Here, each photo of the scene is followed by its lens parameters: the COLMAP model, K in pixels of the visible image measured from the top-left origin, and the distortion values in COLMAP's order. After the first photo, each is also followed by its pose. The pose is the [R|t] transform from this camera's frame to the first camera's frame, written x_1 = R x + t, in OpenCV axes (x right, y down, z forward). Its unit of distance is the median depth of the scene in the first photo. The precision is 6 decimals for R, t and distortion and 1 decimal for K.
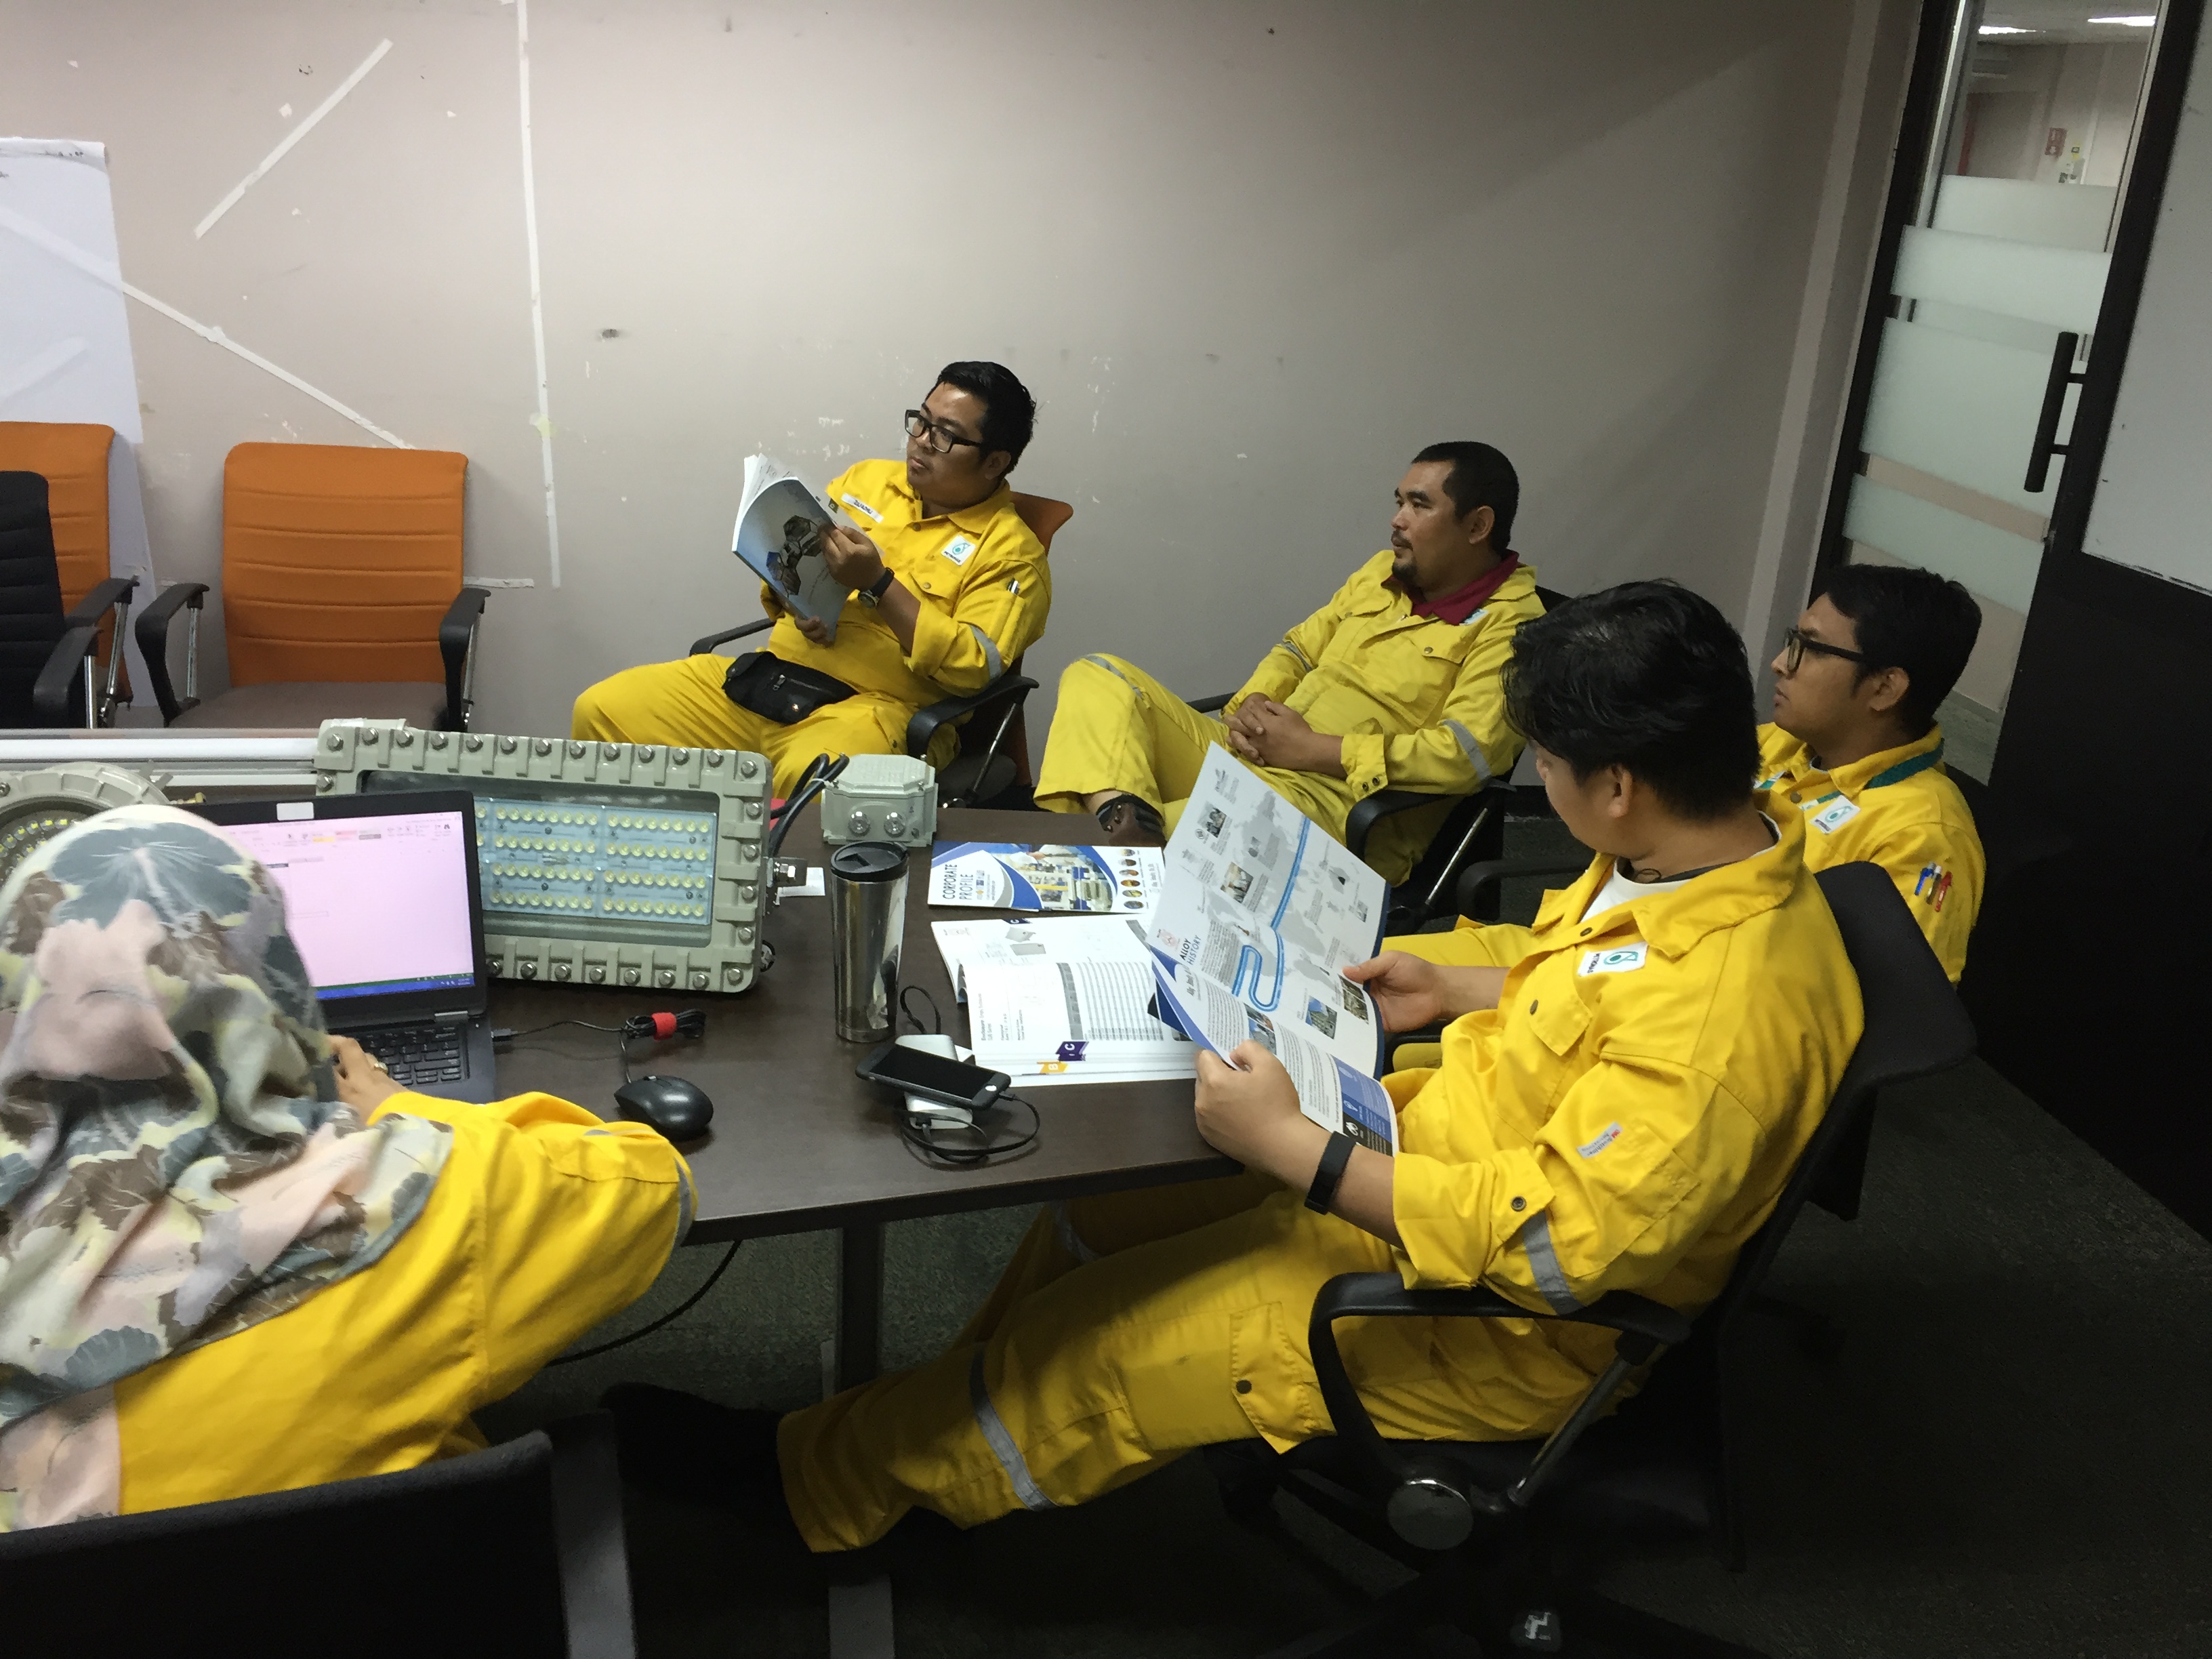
lens RADIAL K [[1884.0, 0, 1109.5], [0, 1884.0, 821.2], [0, 0, 1]] dist [0.070573, -0.101507]
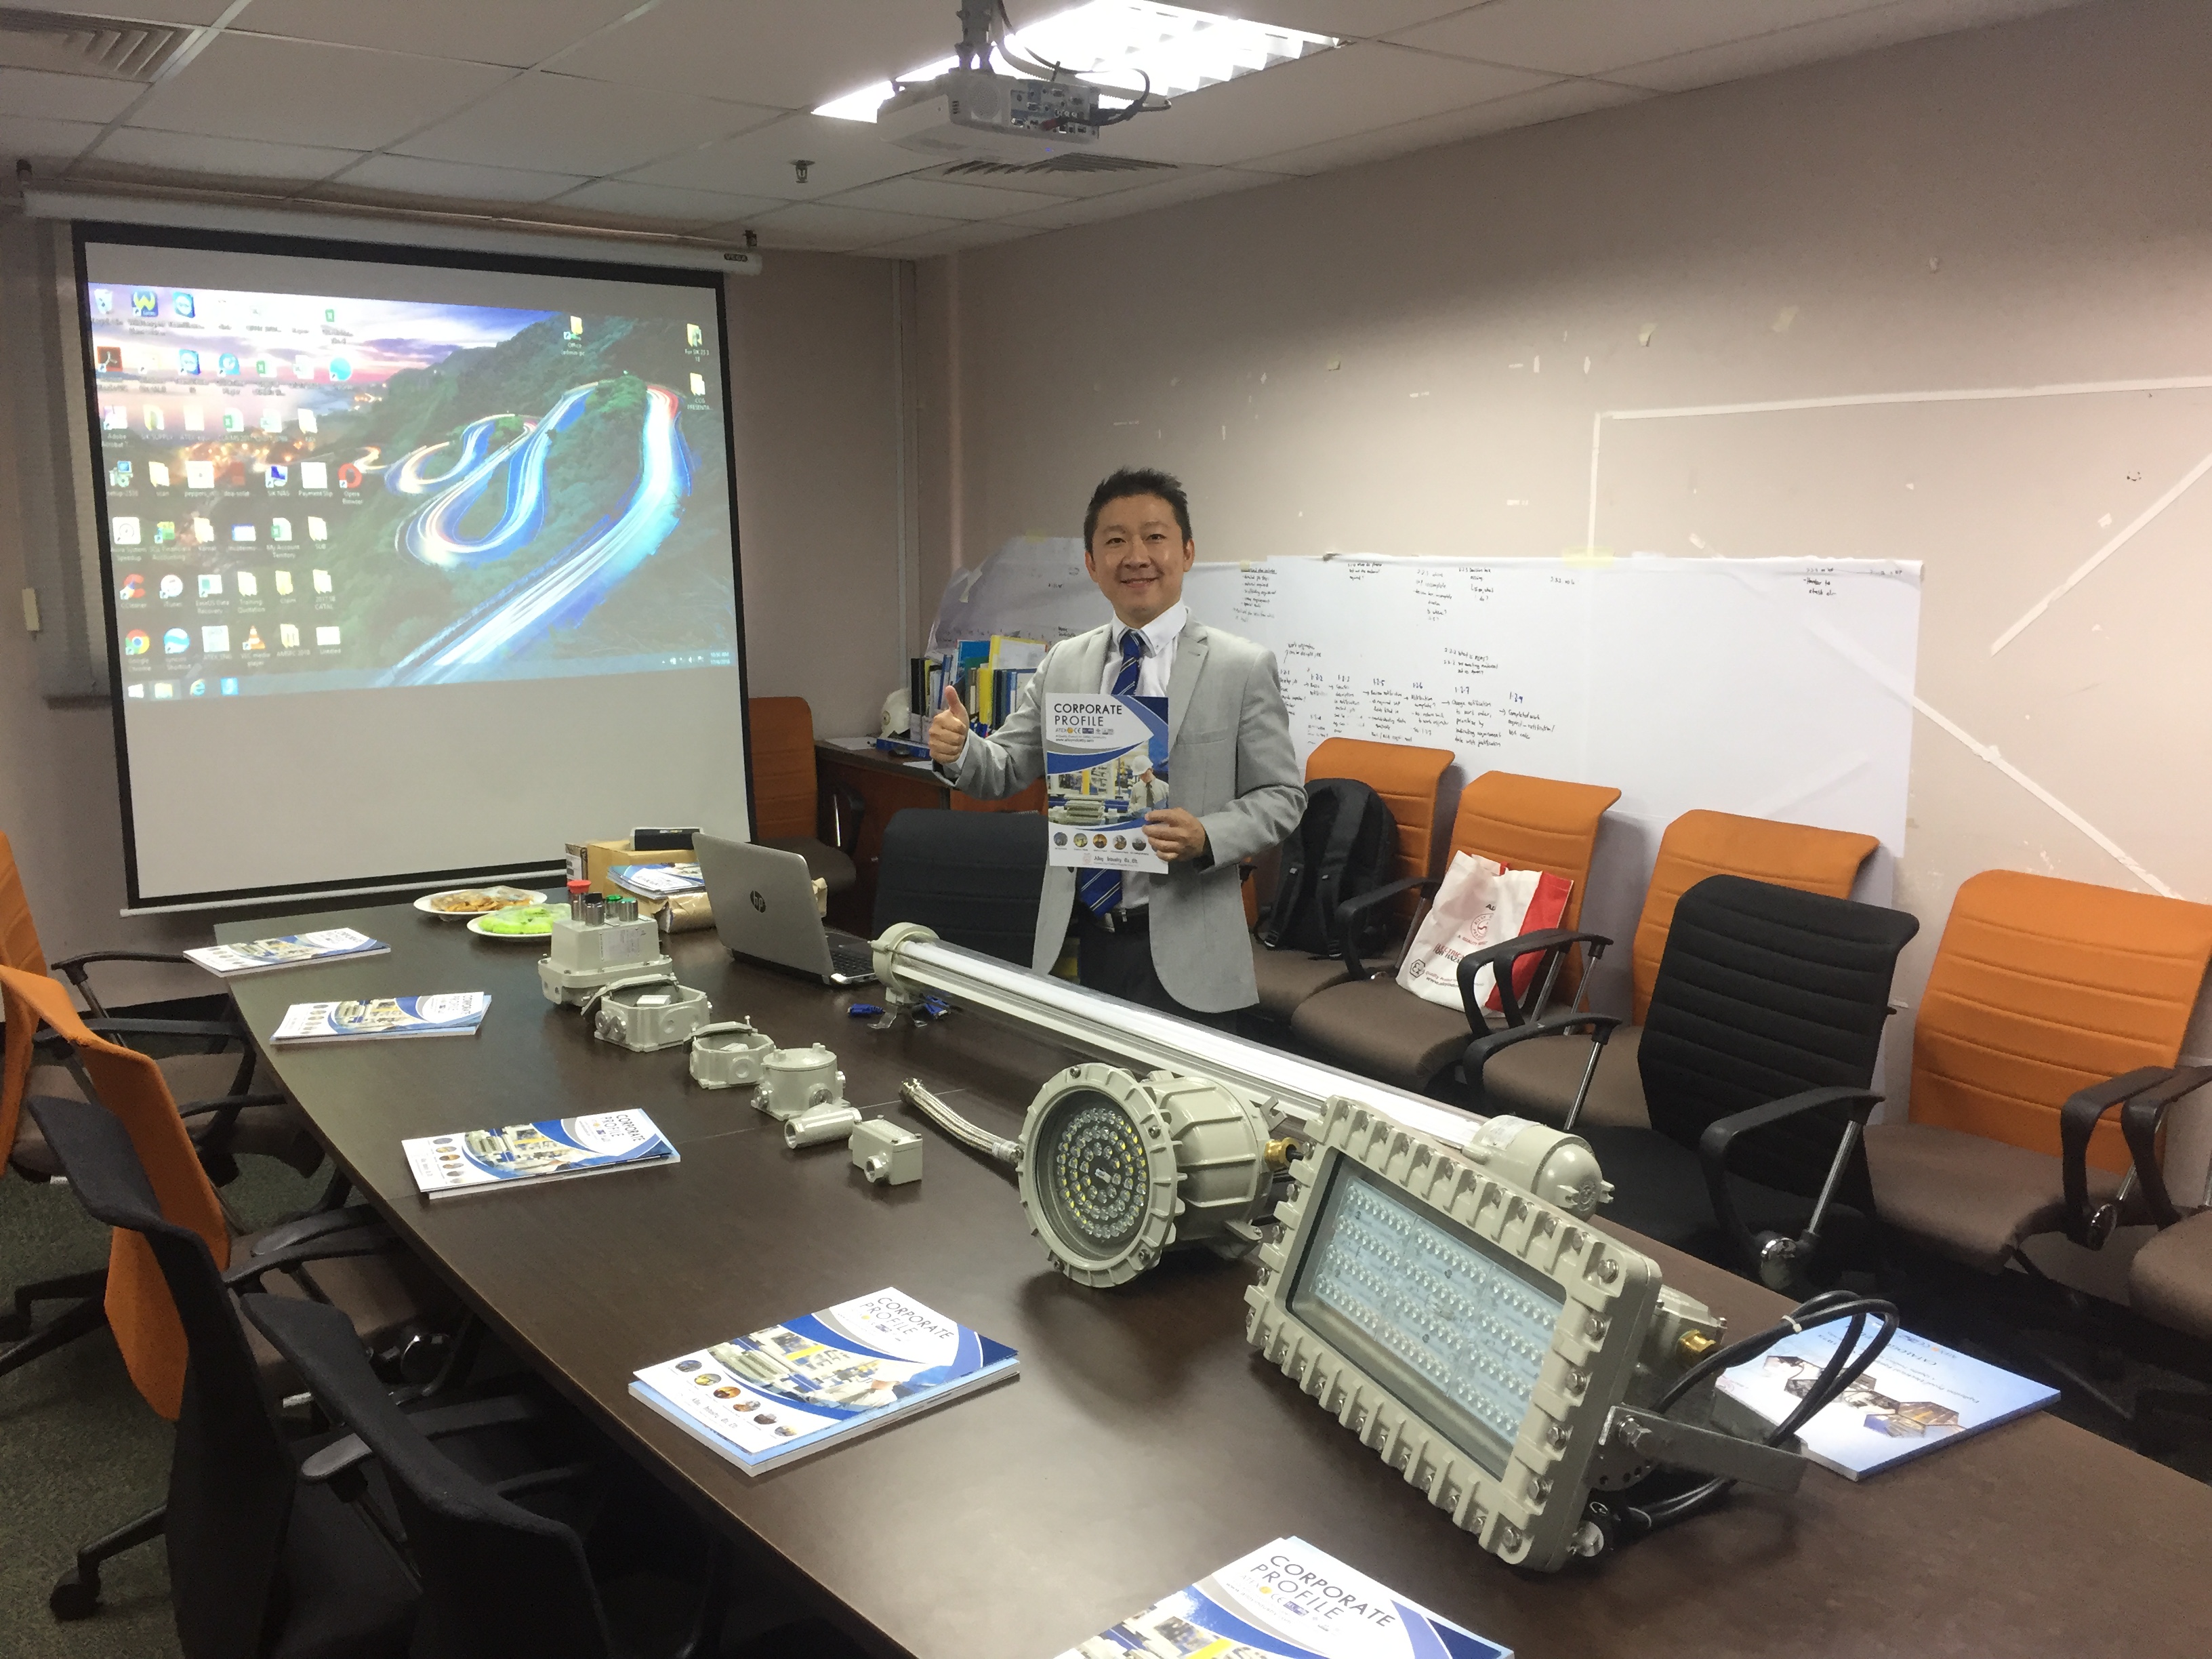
lens RADIAL K [[1923.2, 0, 1103.0], [0, 1923.2, 831.8], [0, 0, 1]] dist [0.044299, -0.033192]
pose [[0.445501, 0.093718, -0.890363, 0.188659], [-0.293647, 0.954786, -0.046430, -0.048200], [0.845754, 0.282137, 0.452878, 0.218161]]
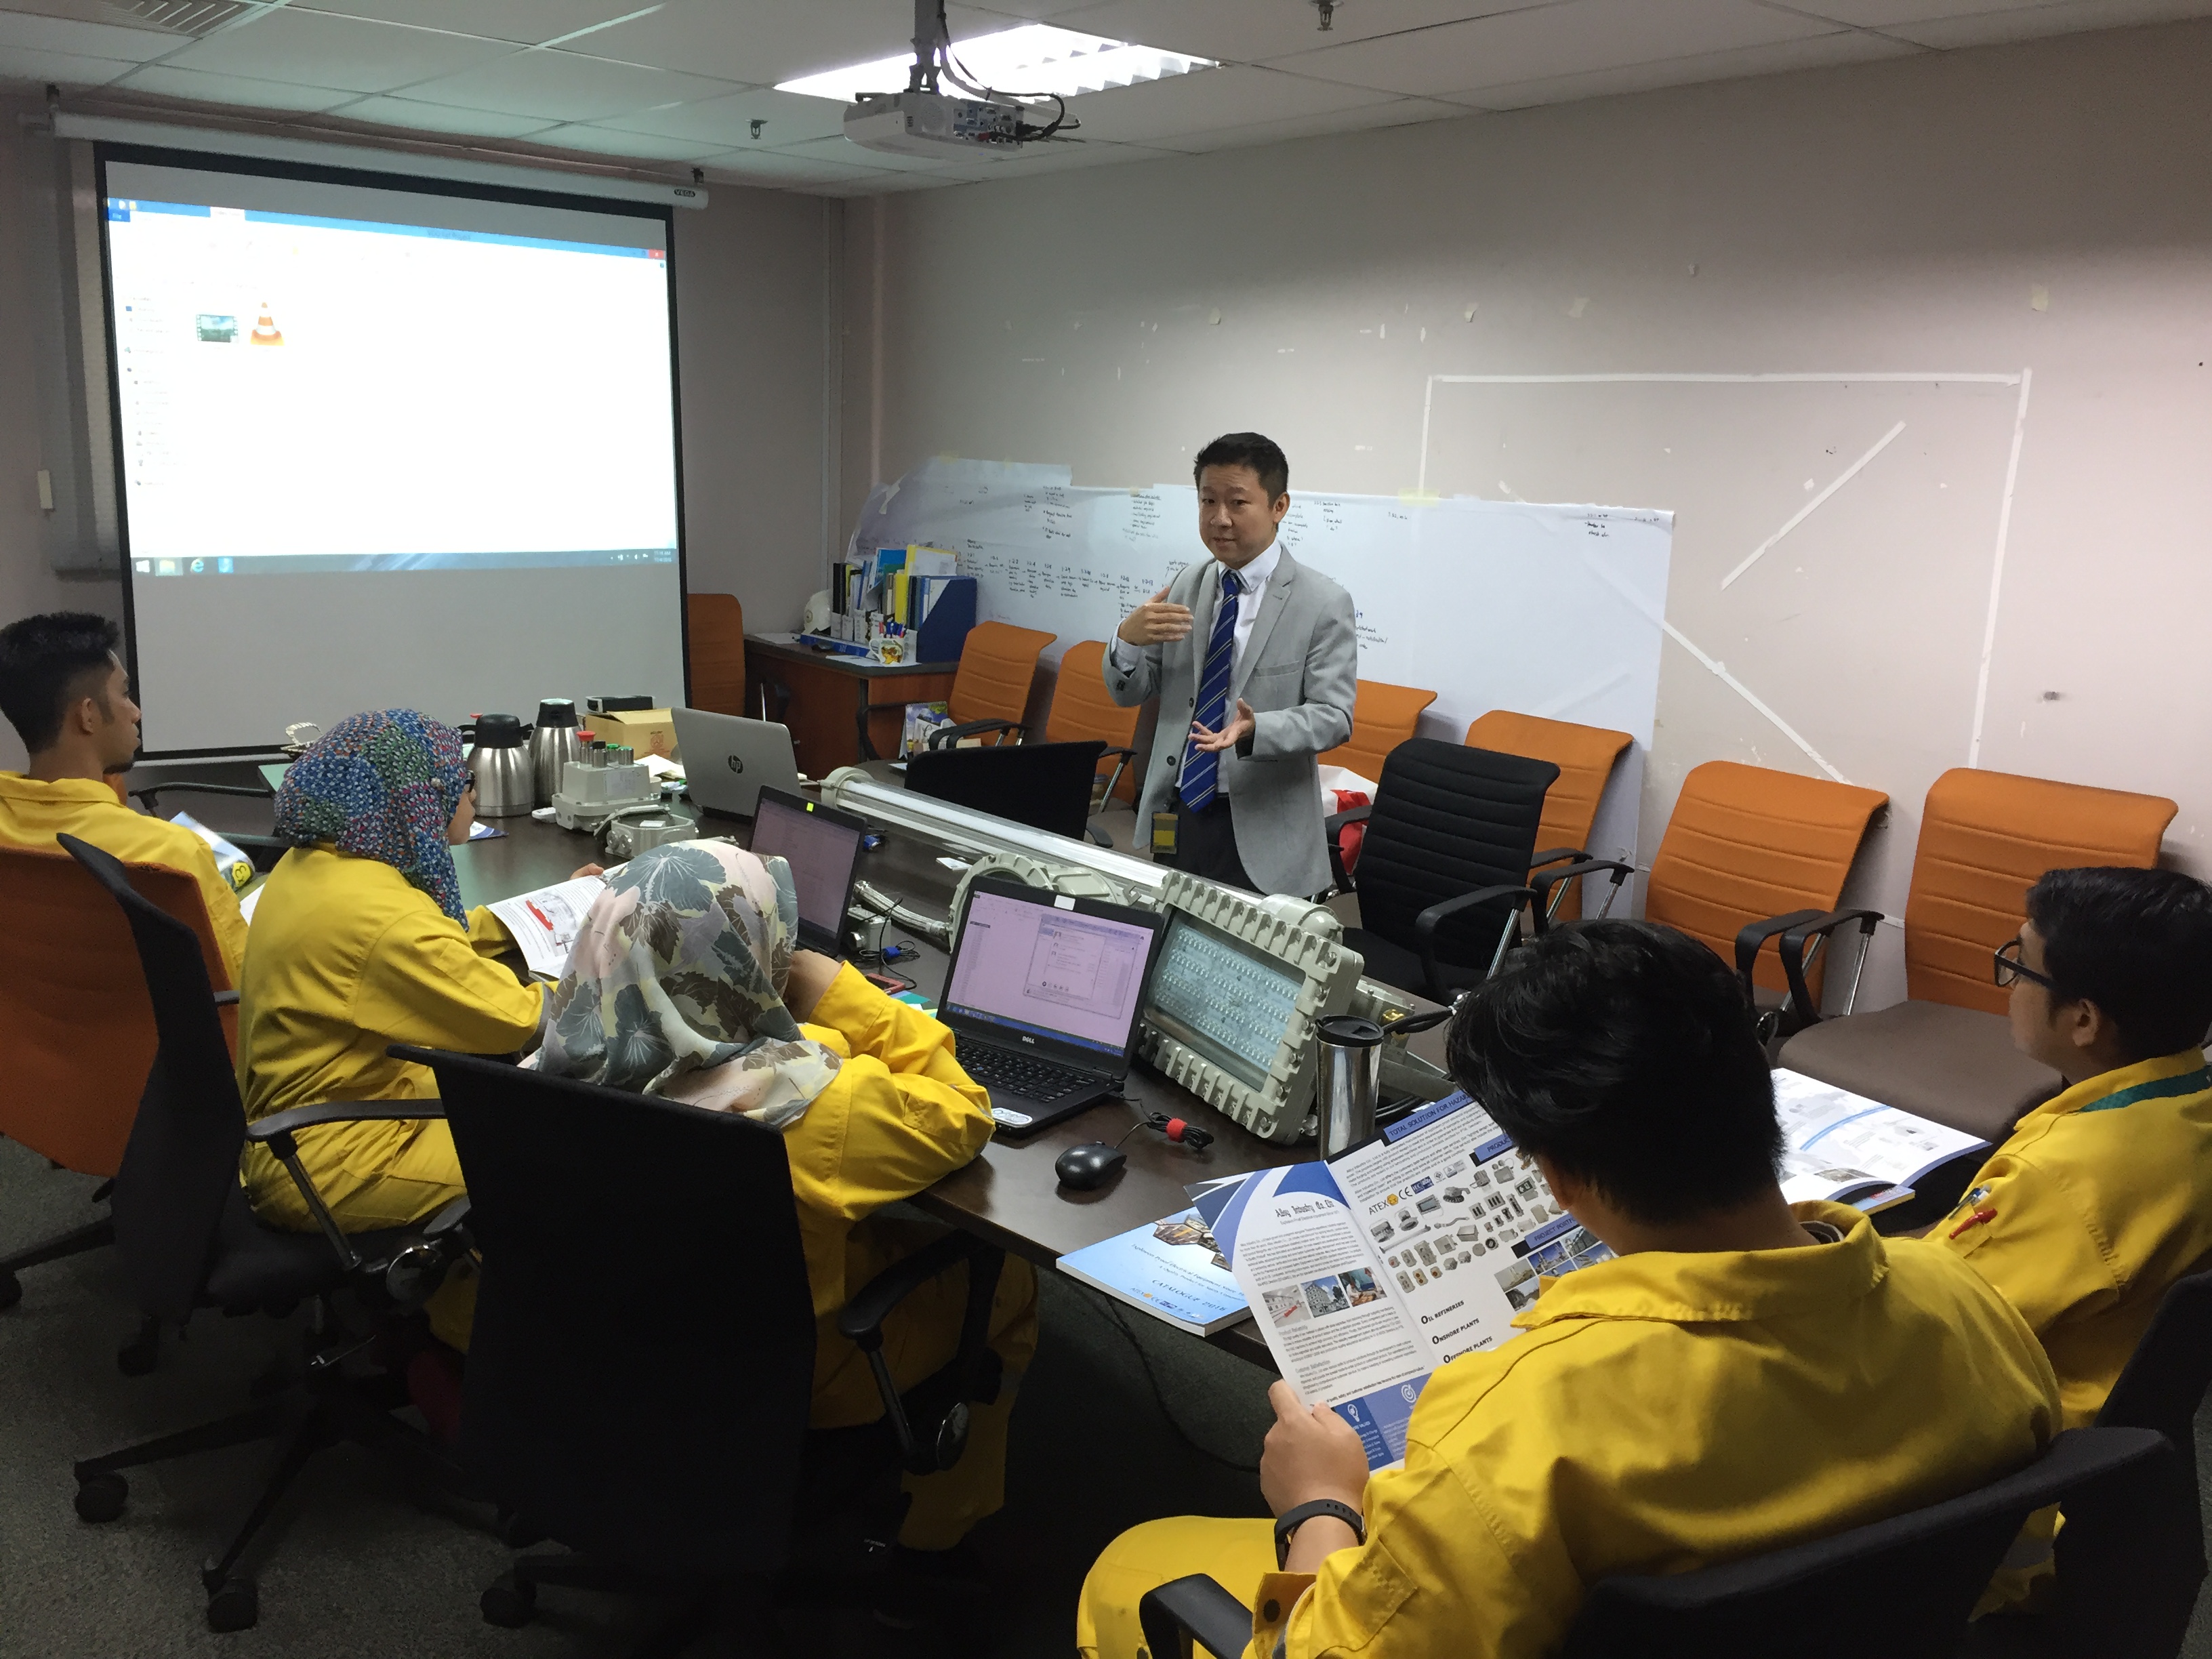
lens RADIAL K [[1884.0, 0, 1096.4], [0, 1884.0, 828.6], [0, 0, 1]] dist [0.070573, -0.101507]
pose [[0.489931, 0.146120, -0.859428, 0.364071], [-0.319051, 0.947510, -0.020784, -0.016691], [0.811279, 0.284384, 0.510835, 0.127294]]
